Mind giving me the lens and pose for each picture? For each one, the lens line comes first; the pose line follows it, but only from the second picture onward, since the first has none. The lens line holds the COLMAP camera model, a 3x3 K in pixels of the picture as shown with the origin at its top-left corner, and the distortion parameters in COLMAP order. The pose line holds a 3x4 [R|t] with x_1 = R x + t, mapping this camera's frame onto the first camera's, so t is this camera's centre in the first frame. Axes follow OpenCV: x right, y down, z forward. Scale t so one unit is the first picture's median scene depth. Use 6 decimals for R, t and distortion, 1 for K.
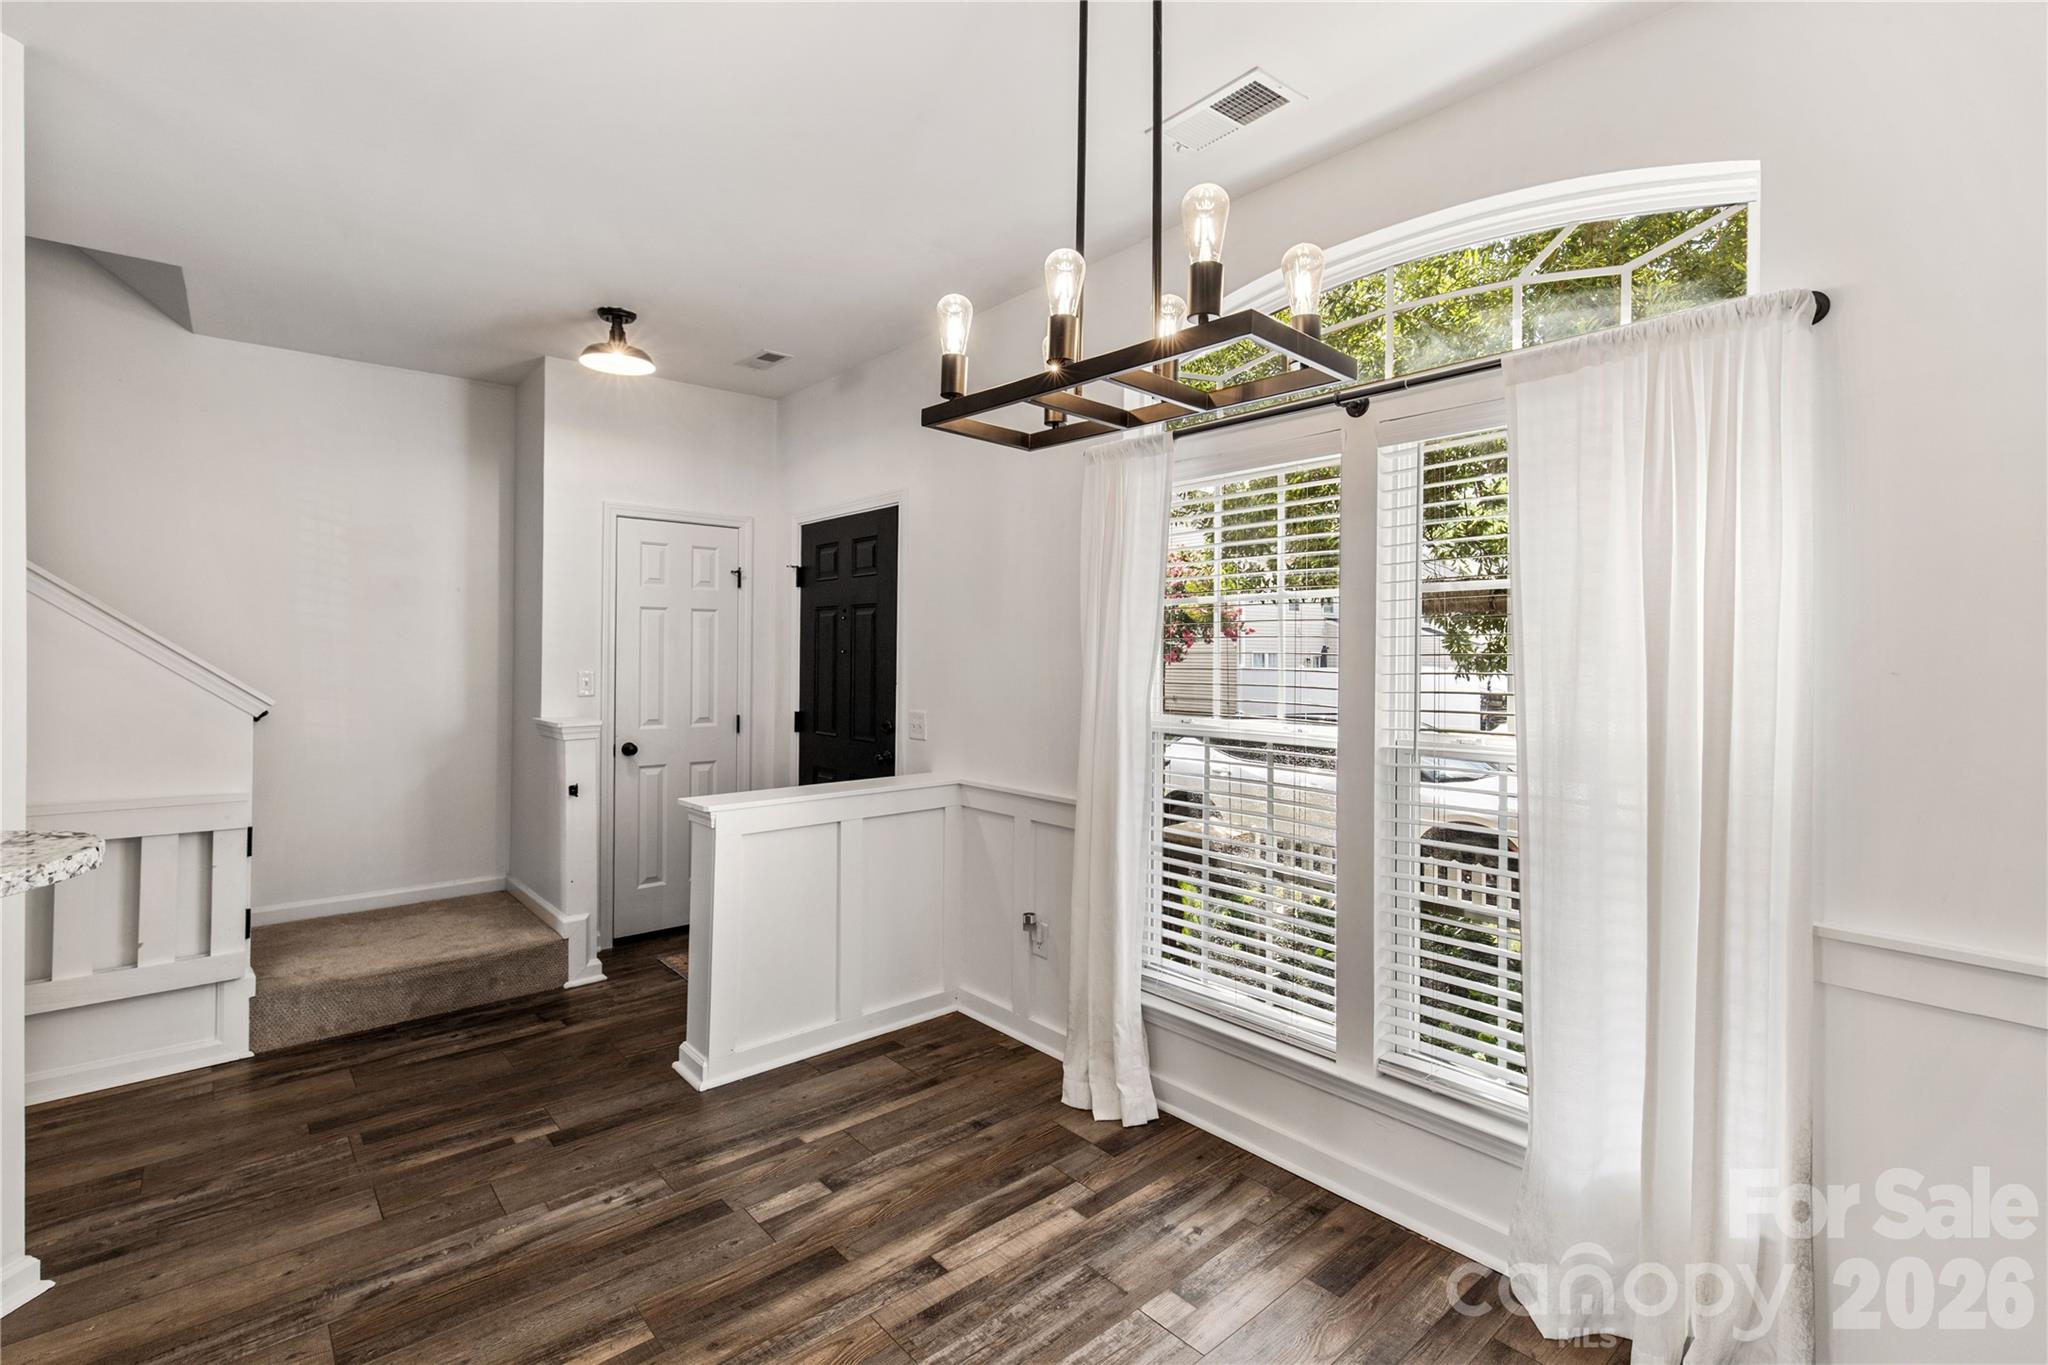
lens RADIAL K [[938.4, 0, 1006.7], [0, 938.4, 648.2], [0, 0, 1]] dist [0.003075, 0.000603]
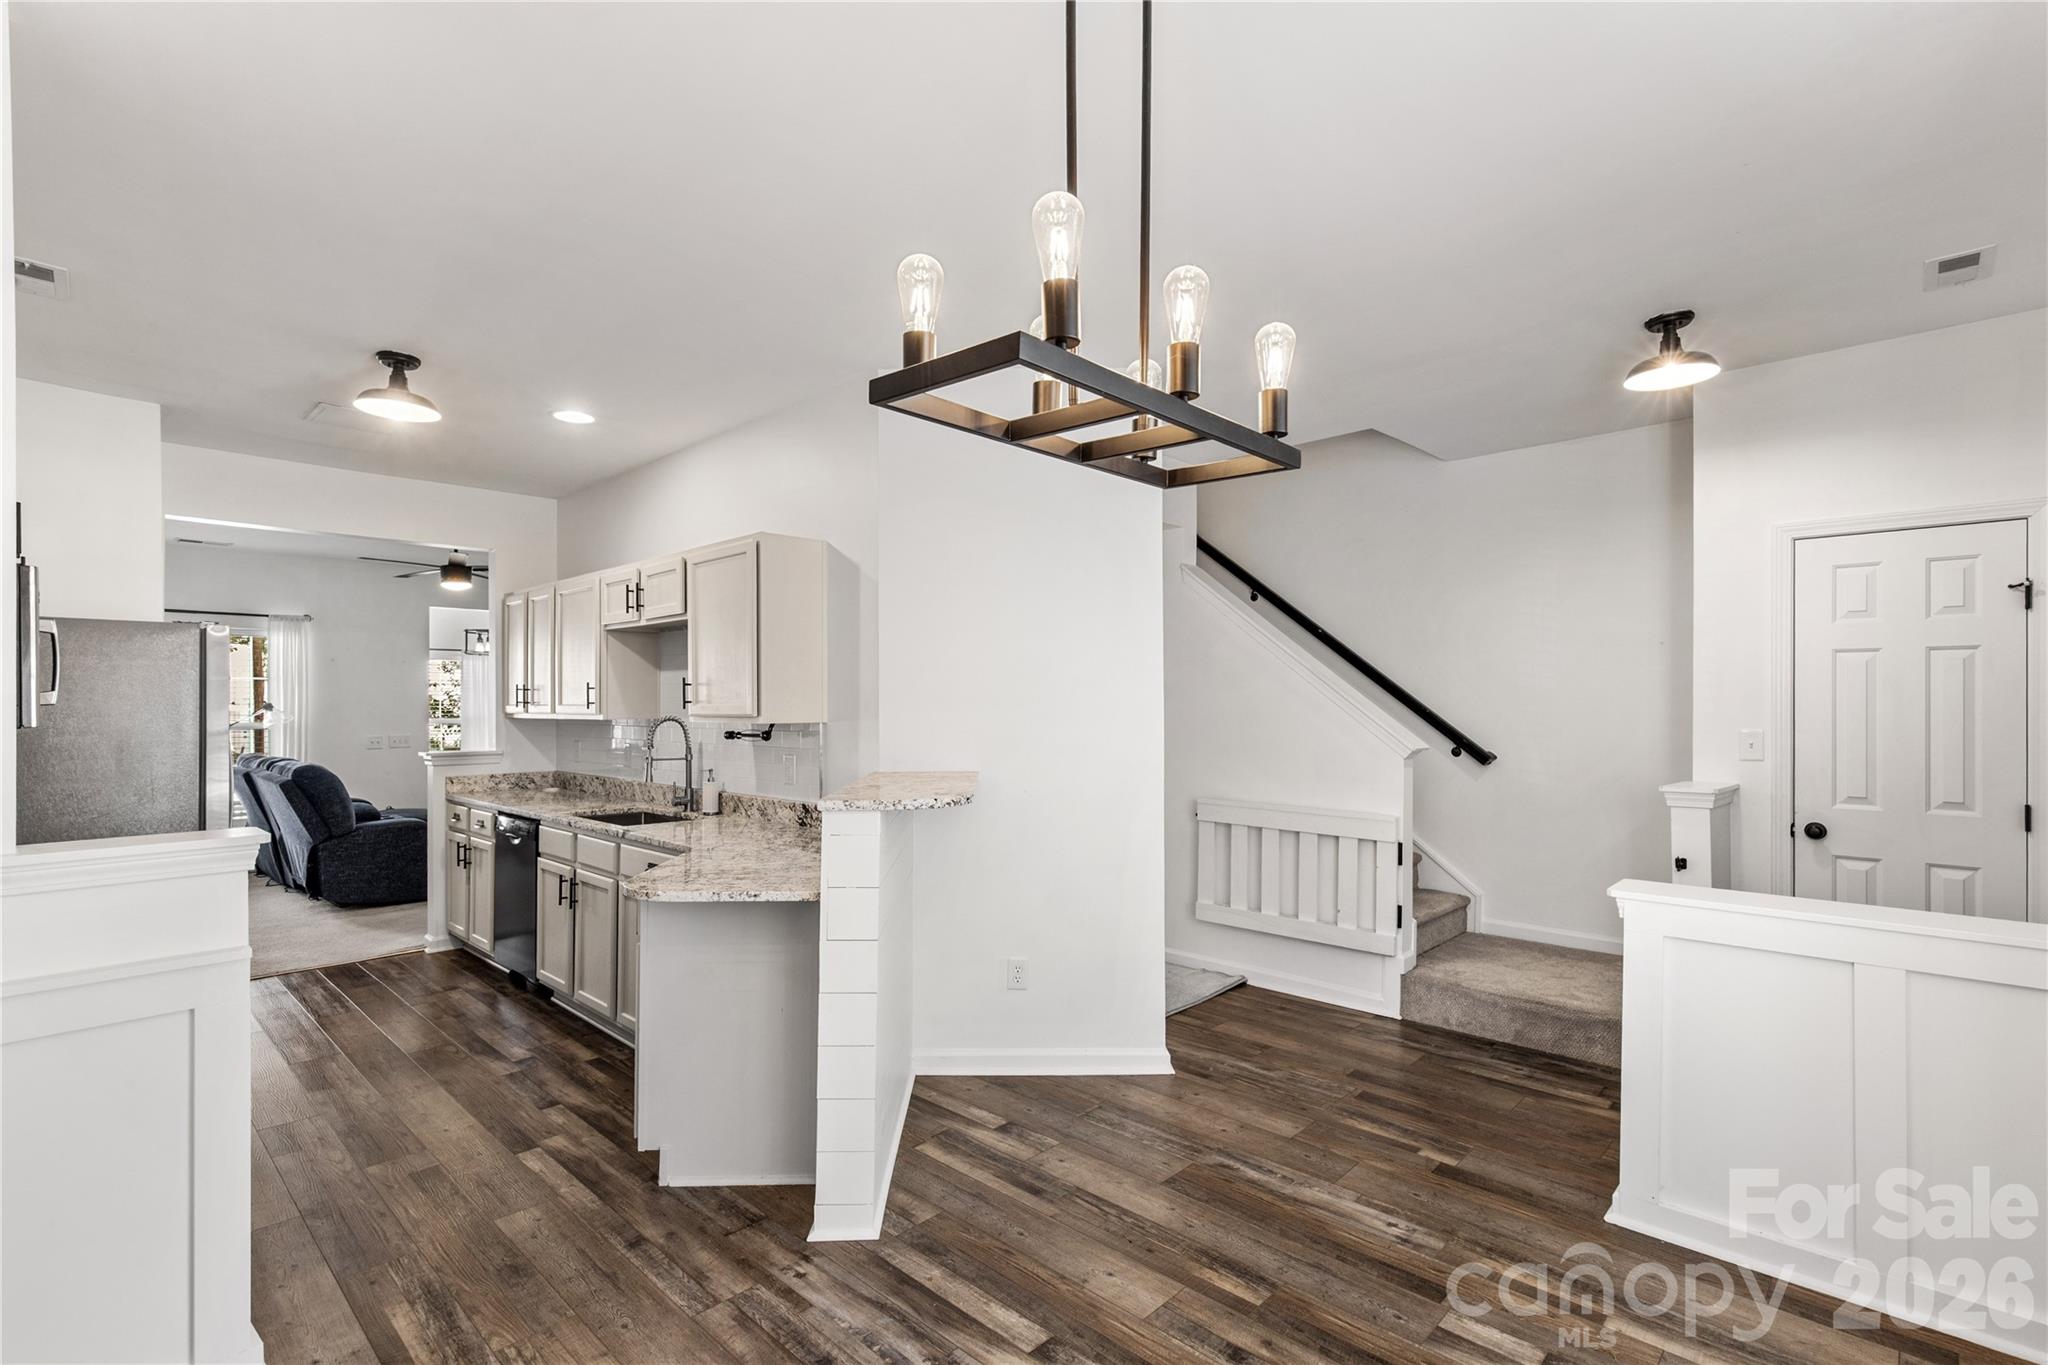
lens RADIAL K [[938.4, 0, 1023.7], [0, 938.4, 692.5], [0, 0, 1]] dist [0.003075, 0.000603]
pose [[0.094172, -0.017211, -0.995407, 0.537570], [0.007772, 0.999833, -0.016552, -0.001362], [0.995526, -0.006178, 0.094290, 0.432617]]
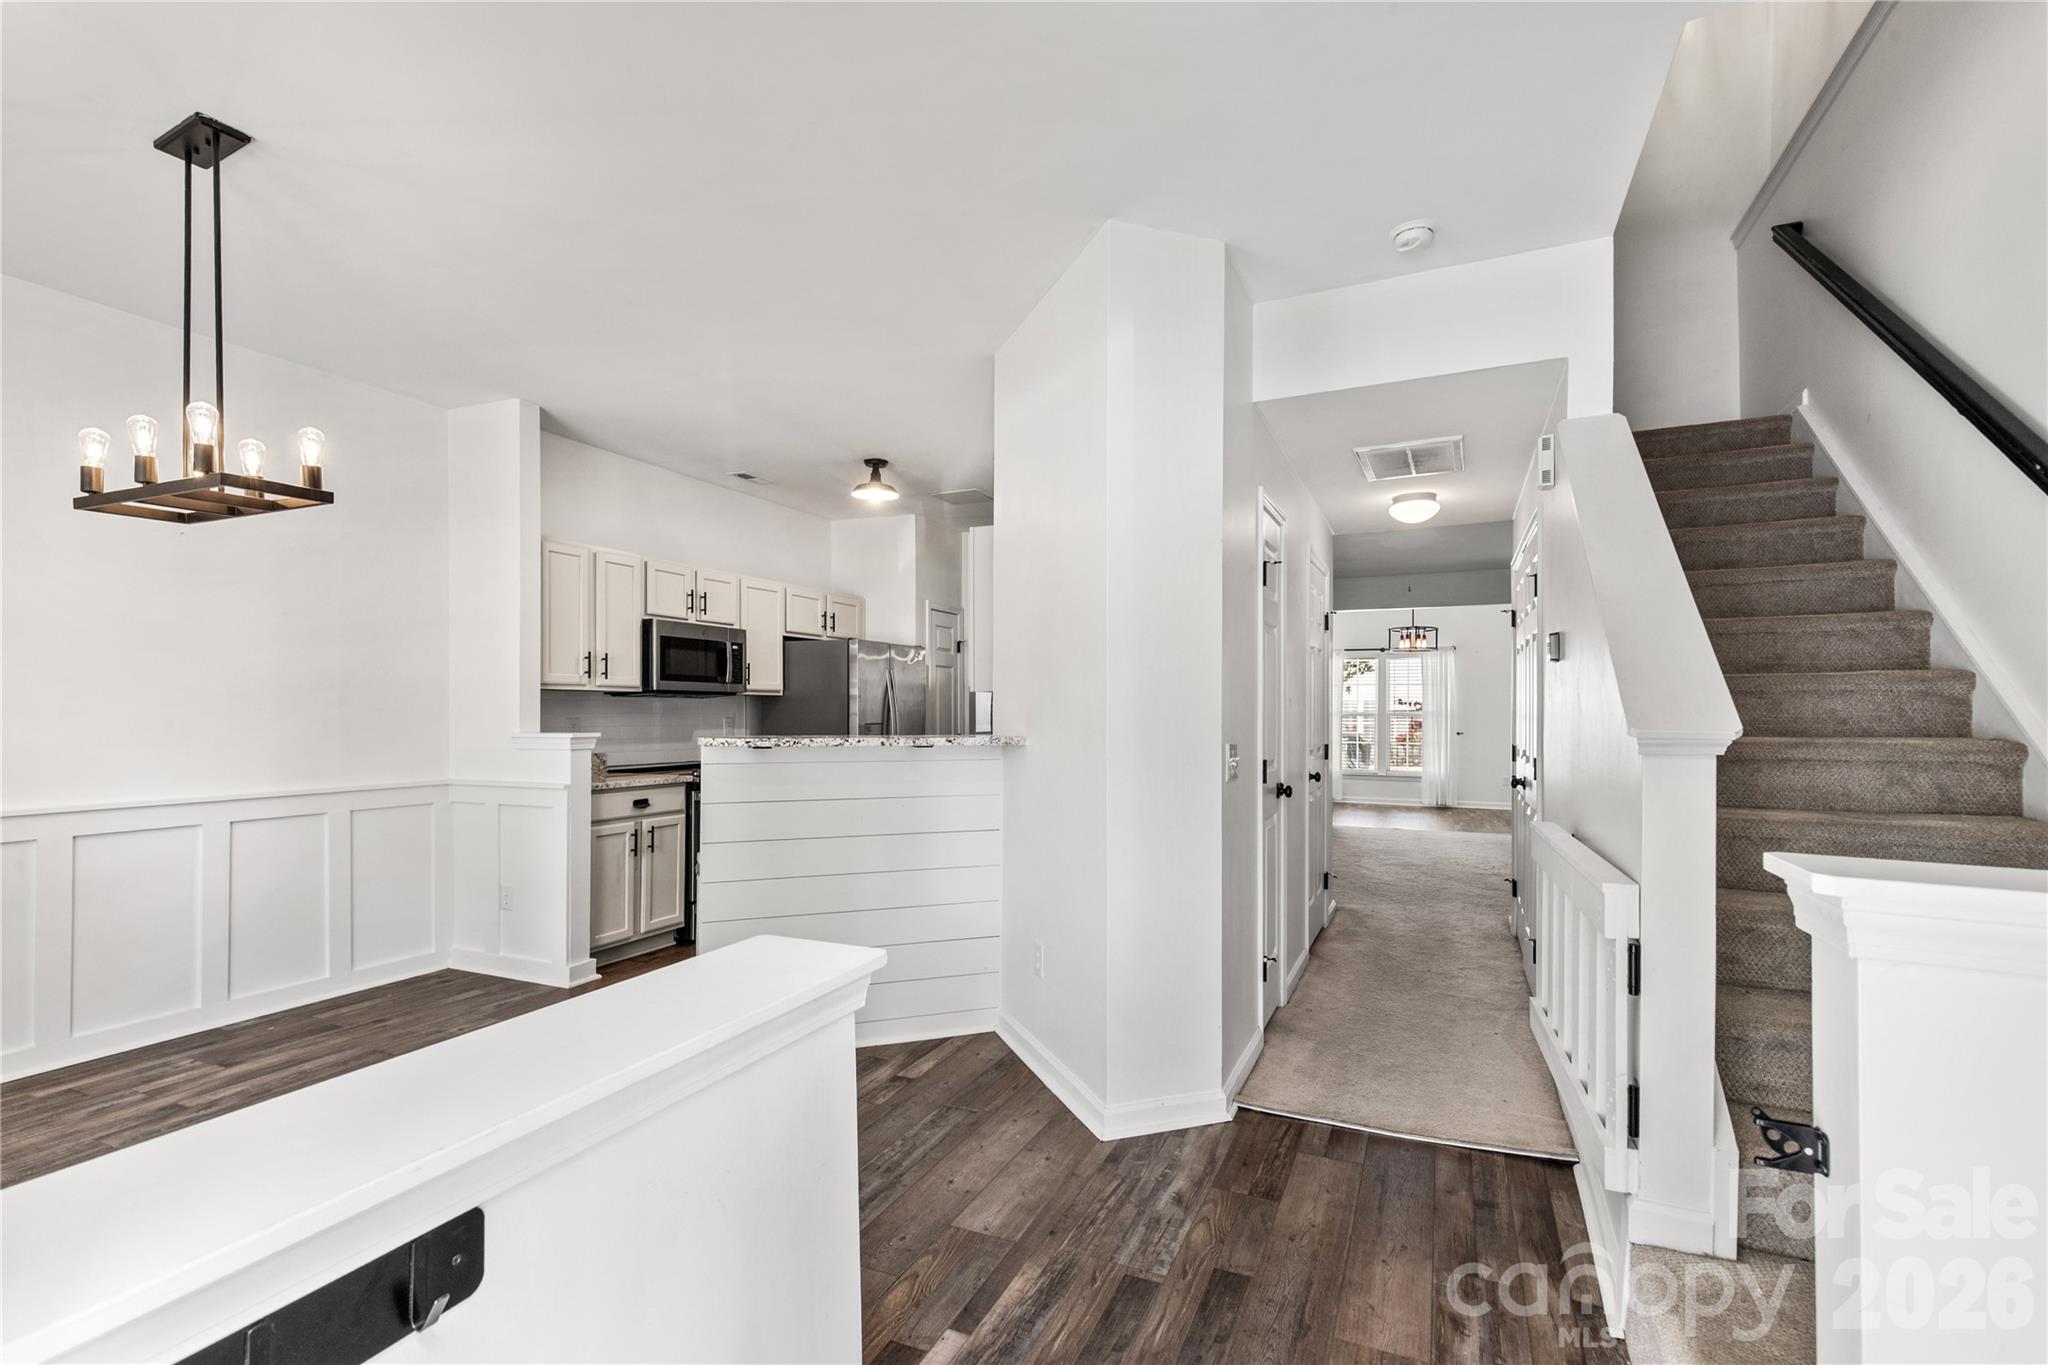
lens RADIAL K [[938.4, 0, 1004.6], [0, 938.4, 686.7], [0, 0, 1]] dist [0.003075, 0.000603]
pose [[-0.910548, -0.018636, -0.412984, -0.254160], [-0.005382, 0.999433, -0.033233, 0.064232], [0.413369, -0.028038, -0.910132, 1.656749]]
